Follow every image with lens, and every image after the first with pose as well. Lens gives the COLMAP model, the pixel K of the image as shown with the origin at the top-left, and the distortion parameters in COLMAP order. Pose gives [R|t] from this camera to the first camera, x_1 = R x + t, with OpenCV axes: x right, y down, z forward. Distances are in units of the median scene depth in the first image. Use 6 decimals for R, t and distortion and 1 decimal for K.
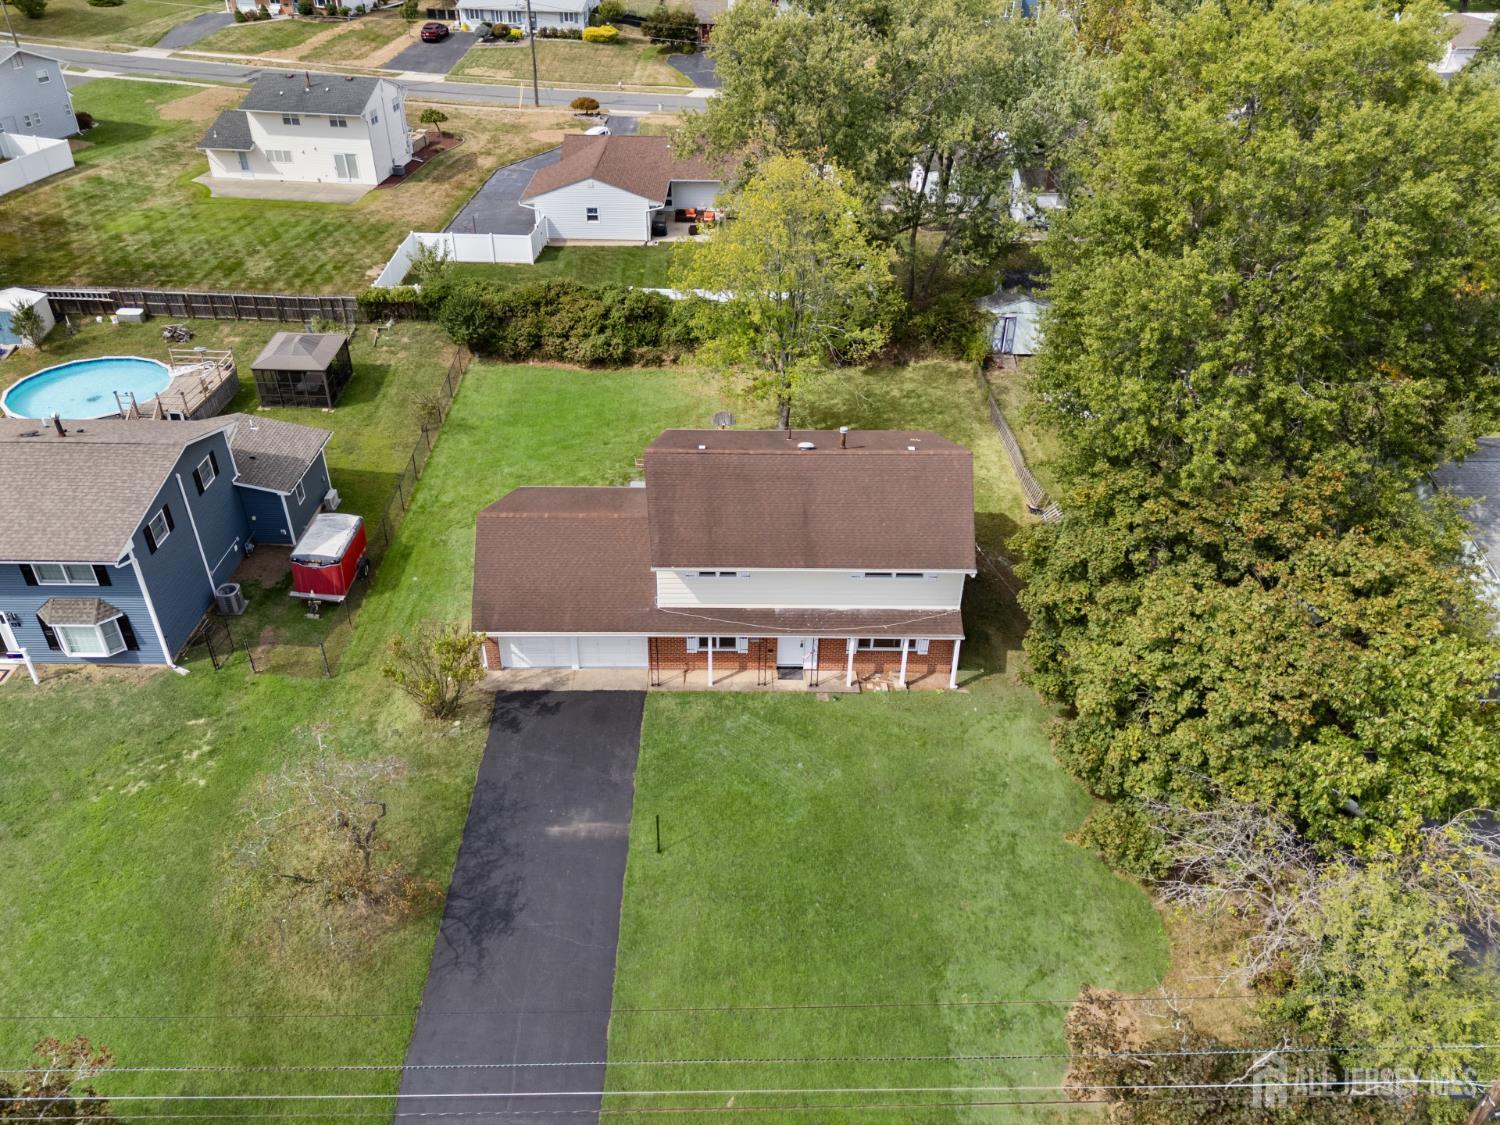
lens RADIAL K [[1104.2, 0, 749.6], [0, 1104.2, 563.2], [0, 0, 1]] dist [0.012509, -0.003576]
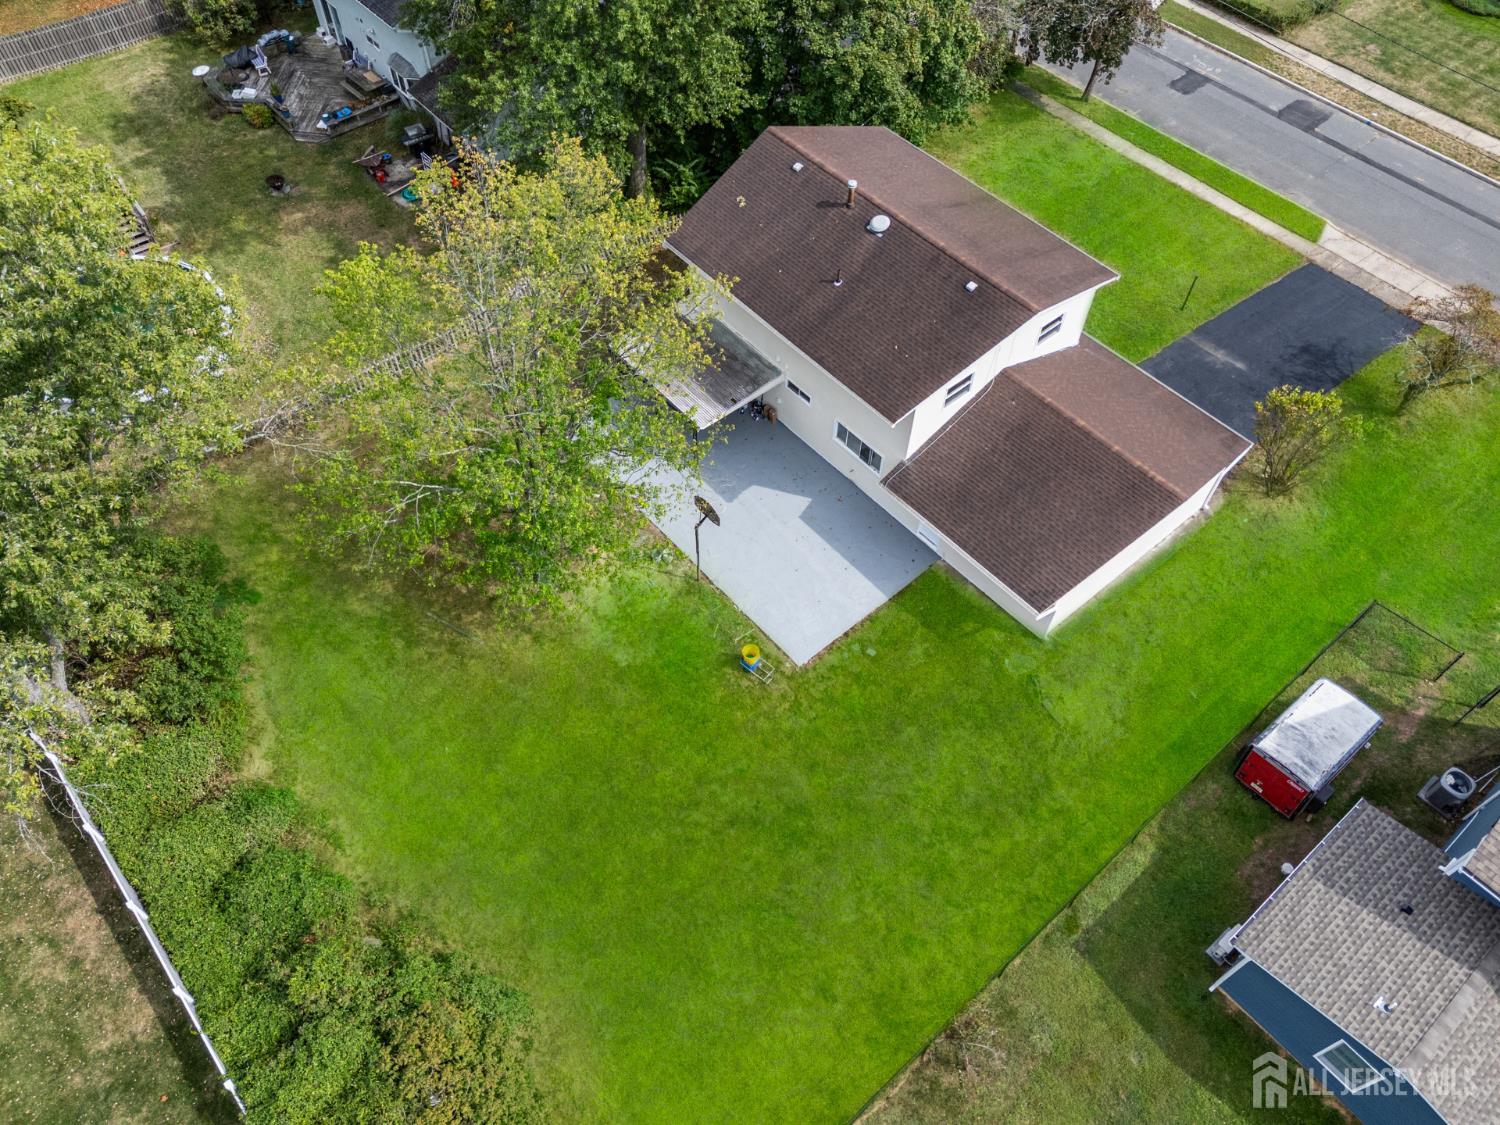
lens RADIAL K [[1104.2, 0, 743.2], [0, 1104.2, 565.5], [0, 0, 1]] dist [0.012509, -0.003576]
pose [[-0.640568, -0.629205, 0.440198, -0.462061], [0.409769, 0.204728, 0.888918, -0.937930], [-0.649433, 0.749792, 0.126686, 1.263009]]
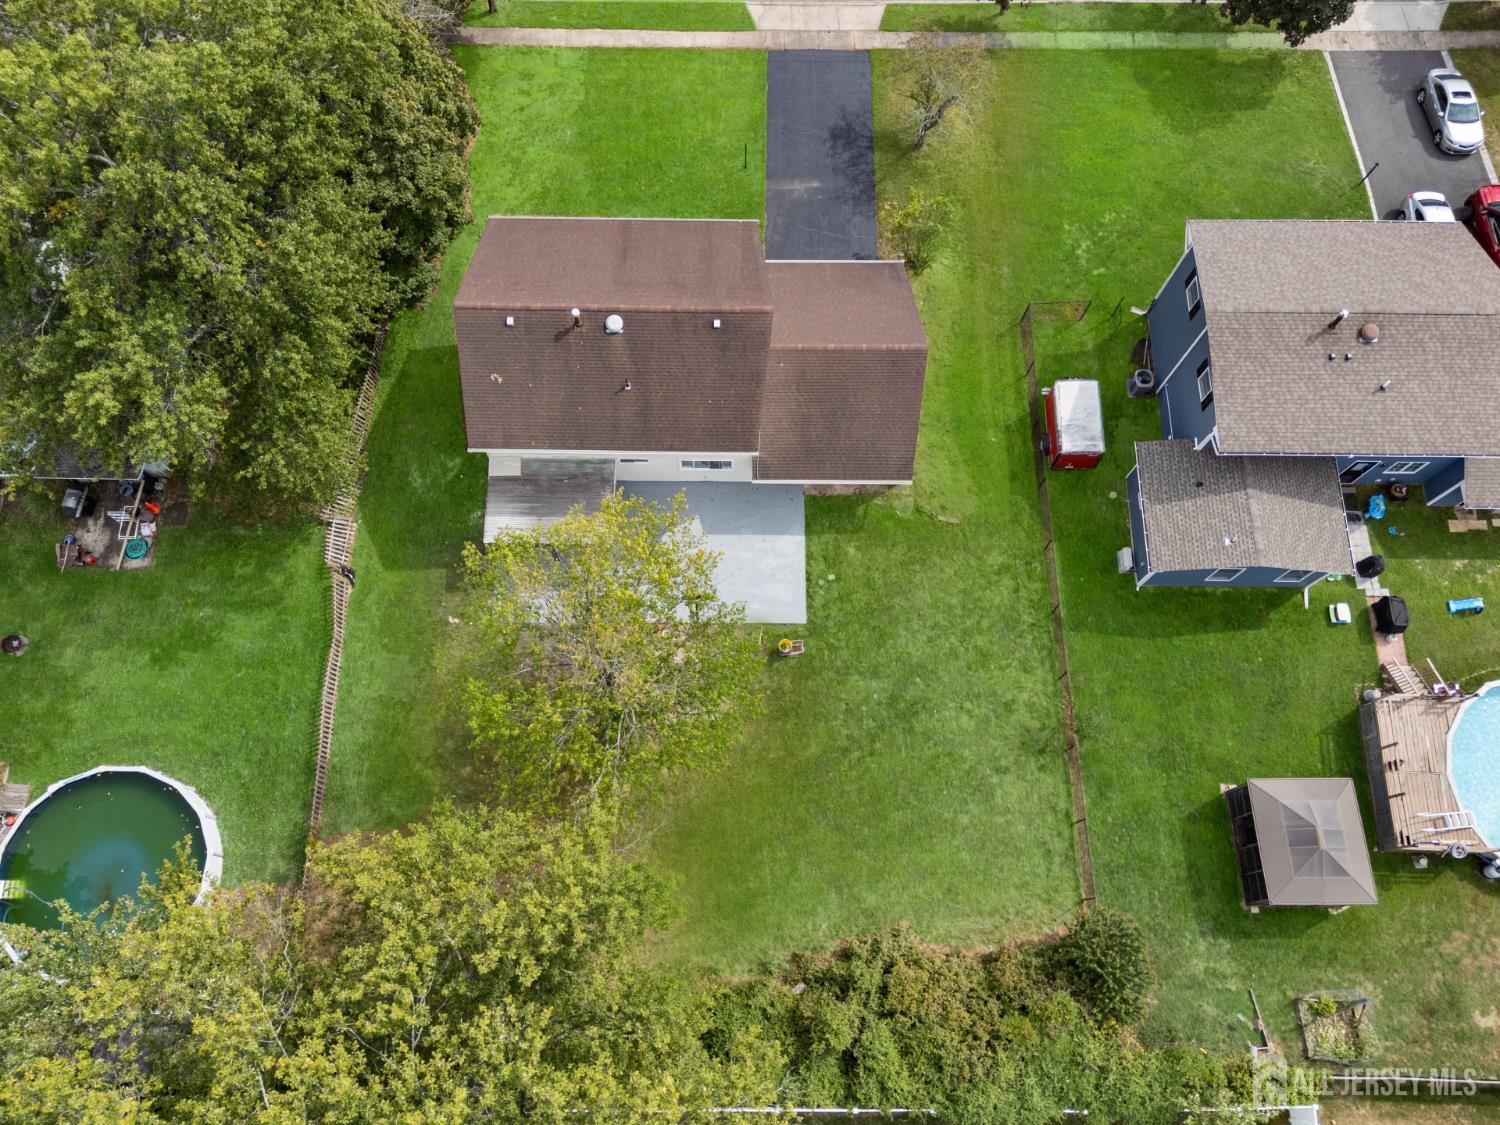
lens RADIAL K [[1104.2, 0, 752.2], [0, 1104.2, 560.1], [0, 0, 1]] dist [0.012509, -0.003576]
pose [[-0.999693, -0.018424, -0.016549, -0.068275], [-0.011387, -0.251436, 0.967807, -1.262065], [-0.021992, 0.967698, 0.251149, 1.037714]]
